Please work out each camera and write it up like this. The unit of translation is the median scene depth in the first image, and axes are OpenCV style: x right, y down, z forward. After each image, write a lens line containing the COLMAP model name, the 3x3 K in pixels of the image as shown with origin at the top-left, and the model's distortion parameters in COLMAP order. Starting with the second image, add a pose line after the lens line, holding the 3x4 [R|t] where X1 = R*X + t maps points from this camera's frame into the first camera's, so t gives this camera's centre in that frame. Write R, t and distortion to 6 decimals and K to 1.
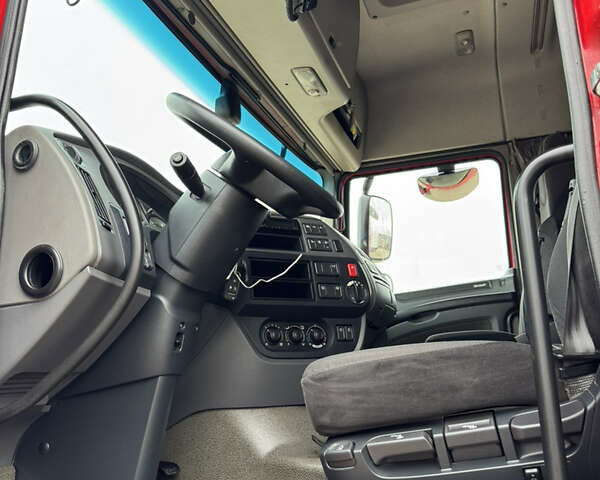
lens RADIAL K [[557.7, 0, 301.6], [0, 557.7, 242.4], [0, 0, 1]] dist [0.156828, -0.319675]
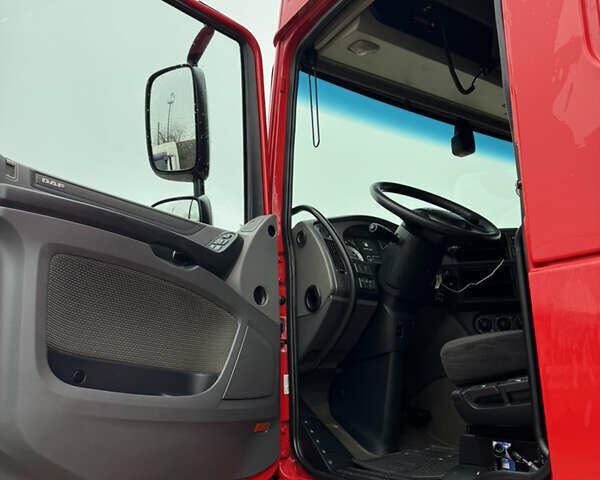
lens RADIAL K [[557.0, 0, 298.9], [0, 557.0, 229.4], [0, 0, 1]] dist [0.145635, -0.328302]
pose [[0.802387, -0.138254, -0.580569, 0.636487], [0.143790, 0.988925, -0.036771, -0.118482], [0.579223, -0.053975, 0.813380, -0.564880]]
